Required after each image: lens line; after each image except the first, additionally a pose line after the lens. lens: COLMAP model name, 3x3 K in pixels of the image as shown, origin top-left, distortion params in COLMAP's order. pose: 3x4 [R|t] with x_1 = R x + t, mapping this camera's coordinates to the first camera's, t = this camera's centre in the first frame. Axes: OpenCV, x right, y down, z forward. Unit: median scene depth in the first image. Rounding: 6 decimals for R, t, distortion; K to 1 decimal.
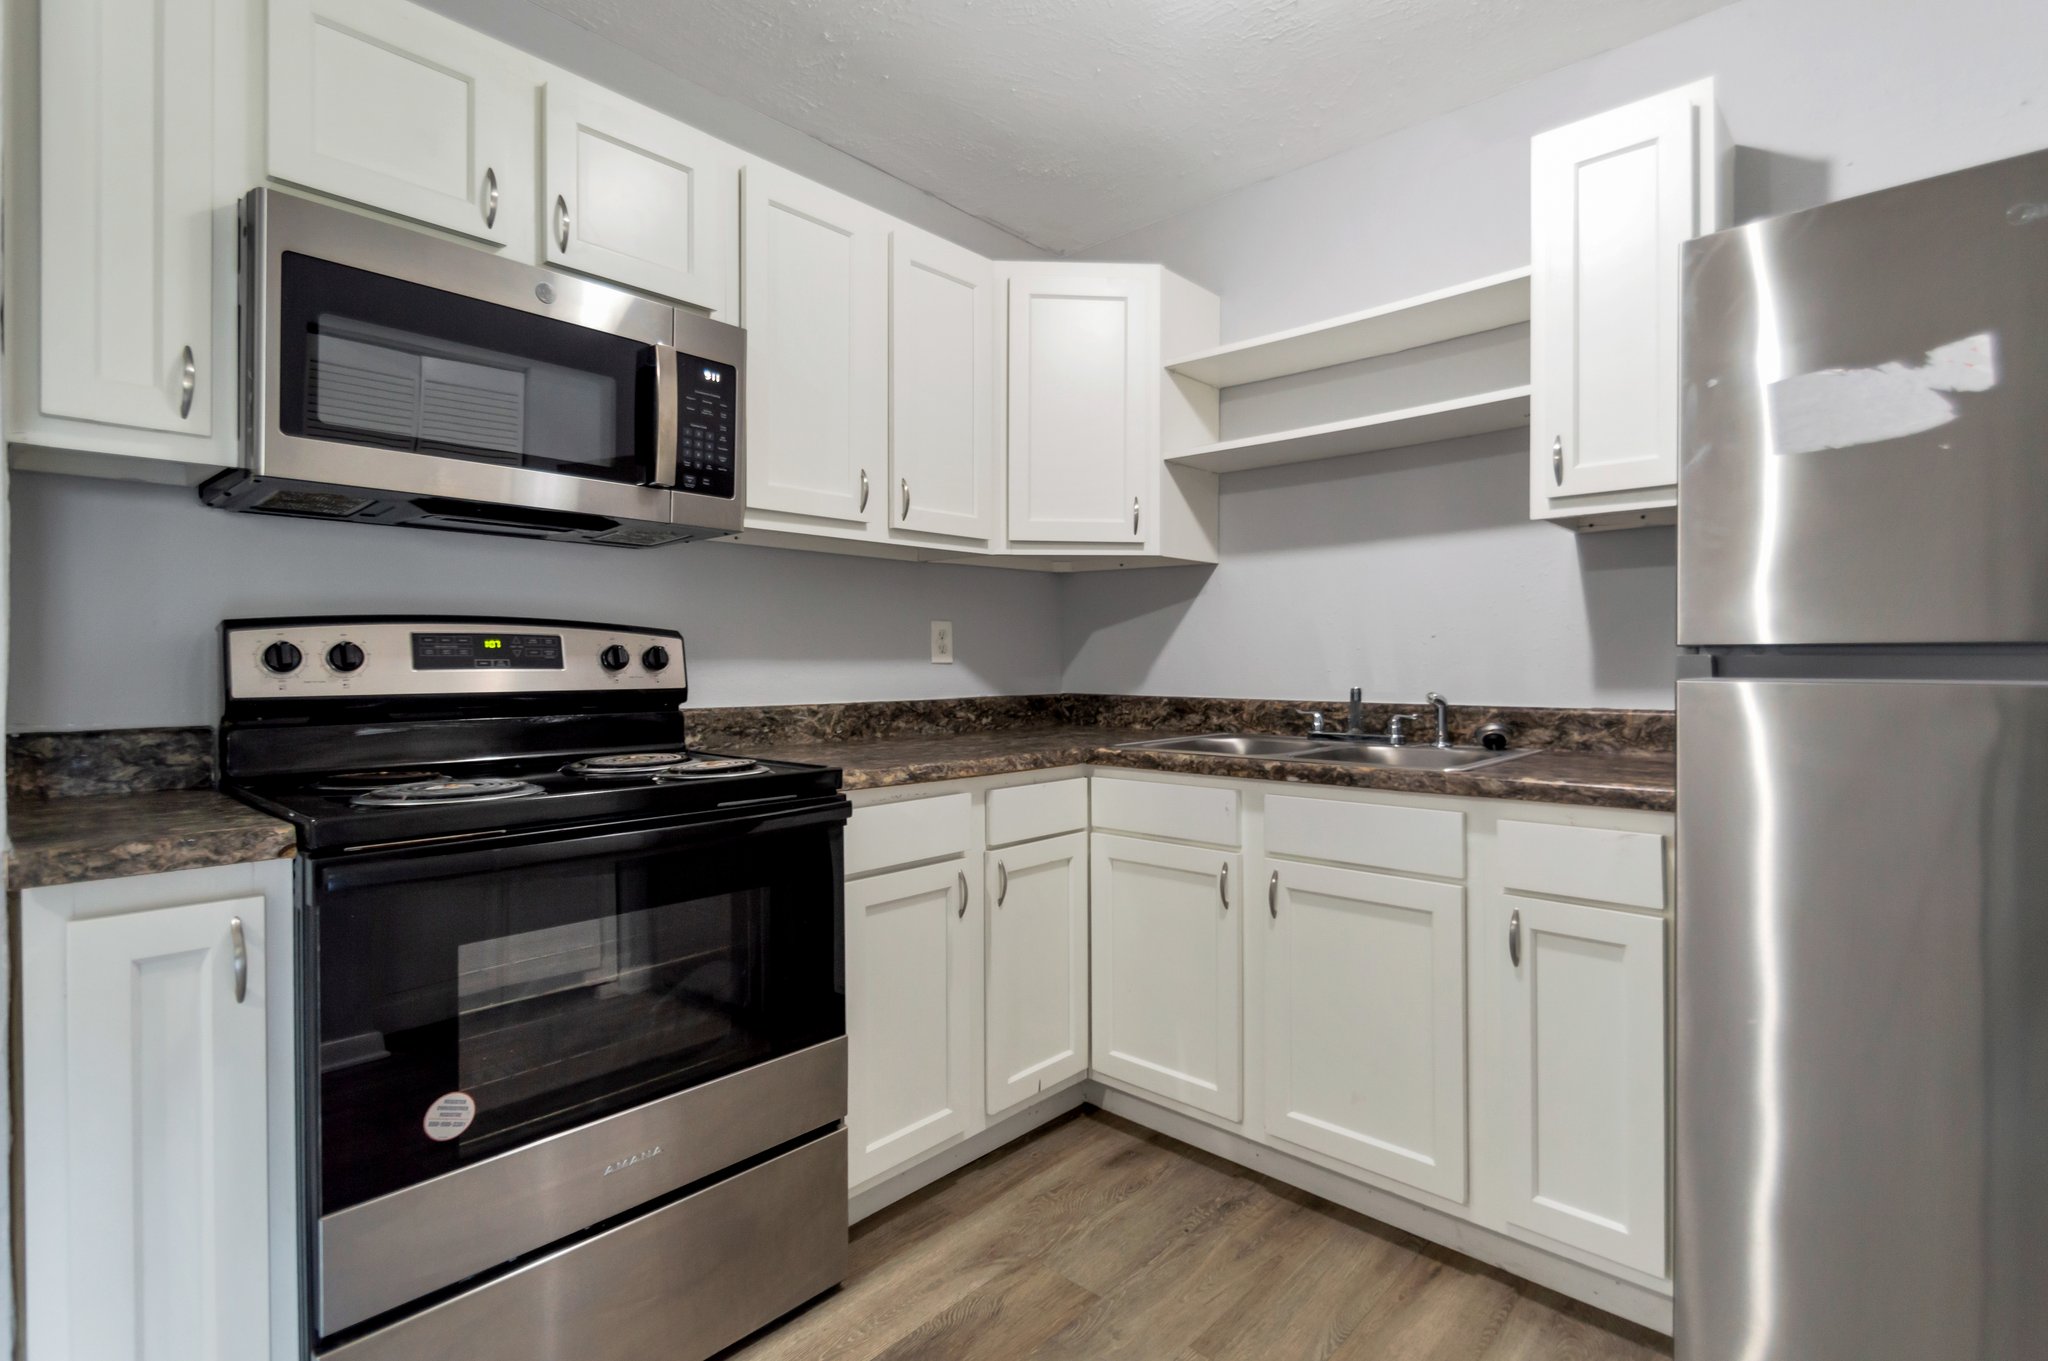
lens RADIAL K [[967.7, 0, 1030.3], [0, 967.7, 662.7], [0, 0, 1]] dist [0.003775, -0.002064]
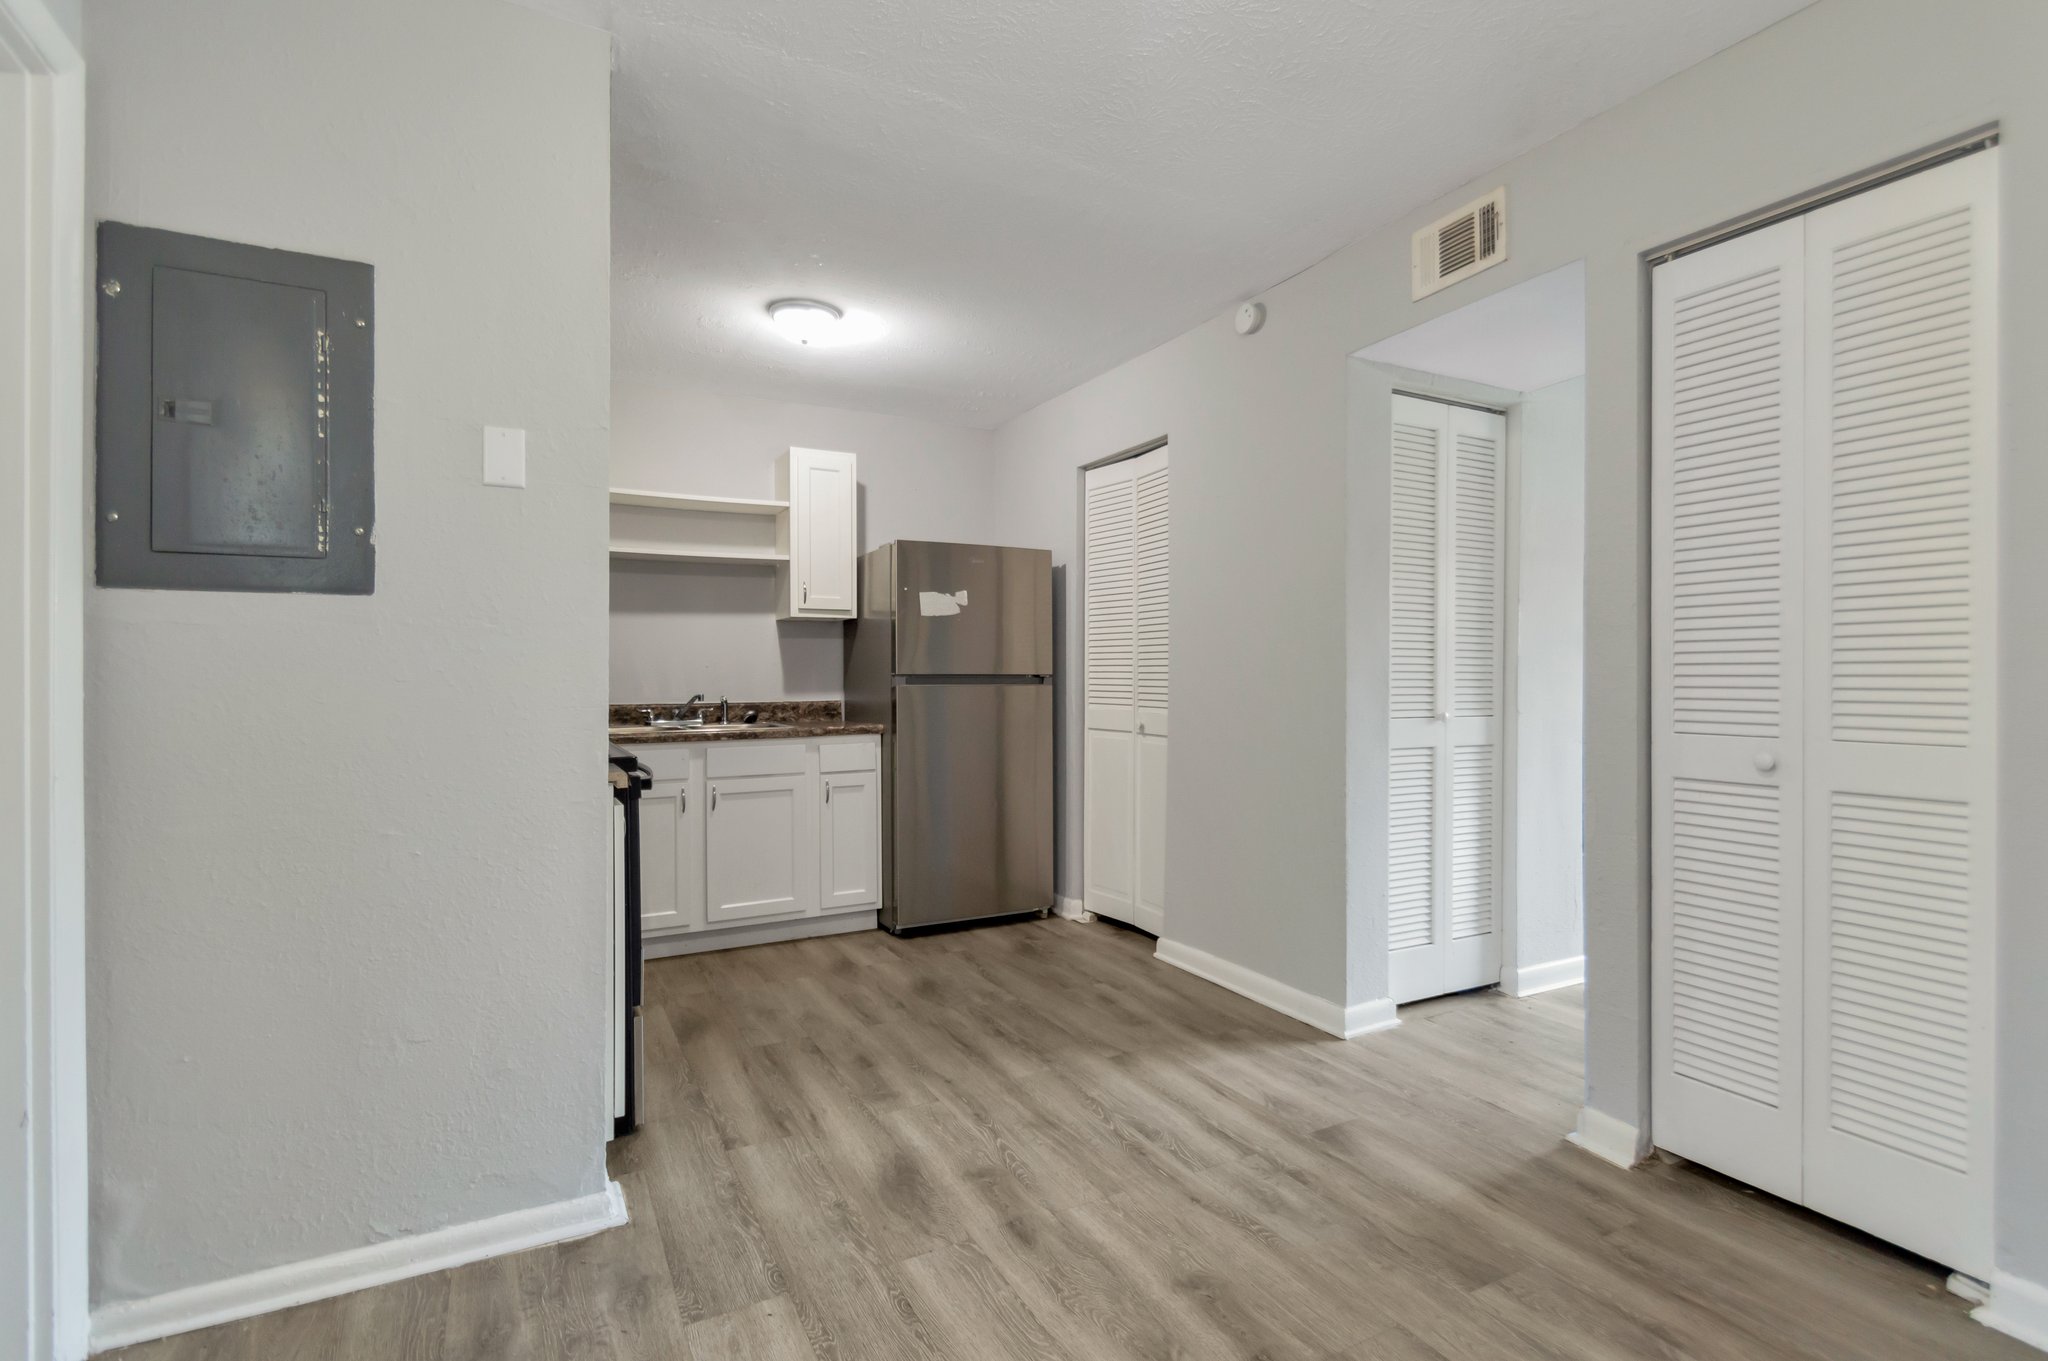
lens RADIAL K [[967.7, 0, 1038.5], [0, 967.7, 666.2], [0, 0, 1]] dist [0.003775, -0.002064]
pose [[0.330609, 0.012151, 0.943690, -1.342786], [0.003922, 0.999891, -0.014249, 0.001018], [-0.943760, 0.008412, 0.330525, -0.267307]]
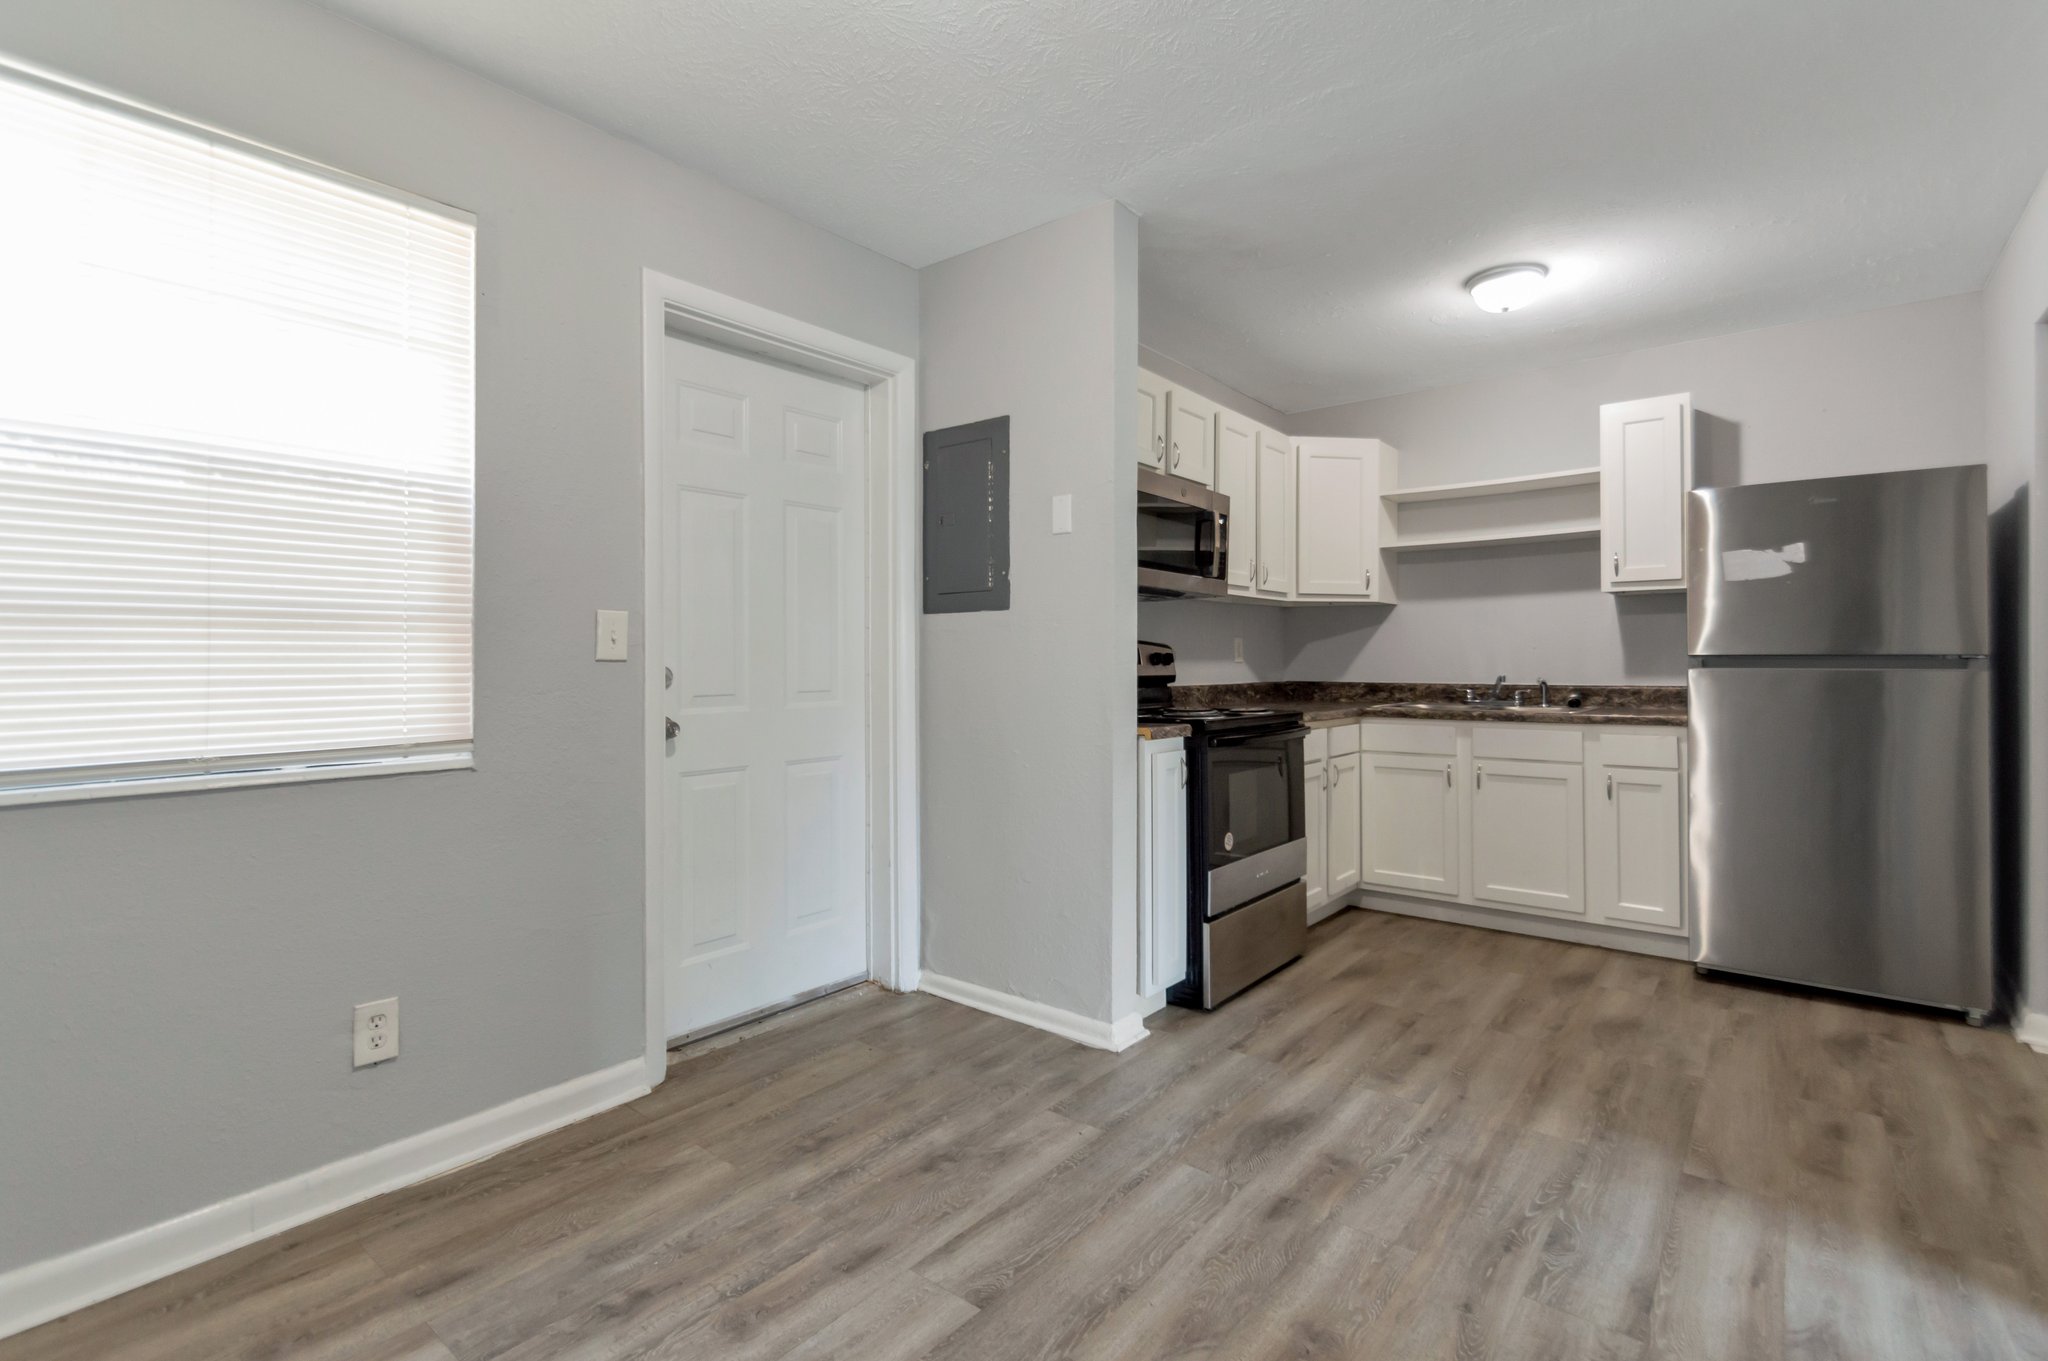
lens RADIAL K [[926.3, 0, 1036.7], [0, 926.3, 652.0], [0, 0, 1]] dist [-0.004166, -0.000360]
pose [[0.998270, 0.001864, 0.058759, -0.747965], [-0.001171, 0.999929, -0.011836, 0.002729], [-0.058777, 0.011747, 0.998202, -0.831240]]
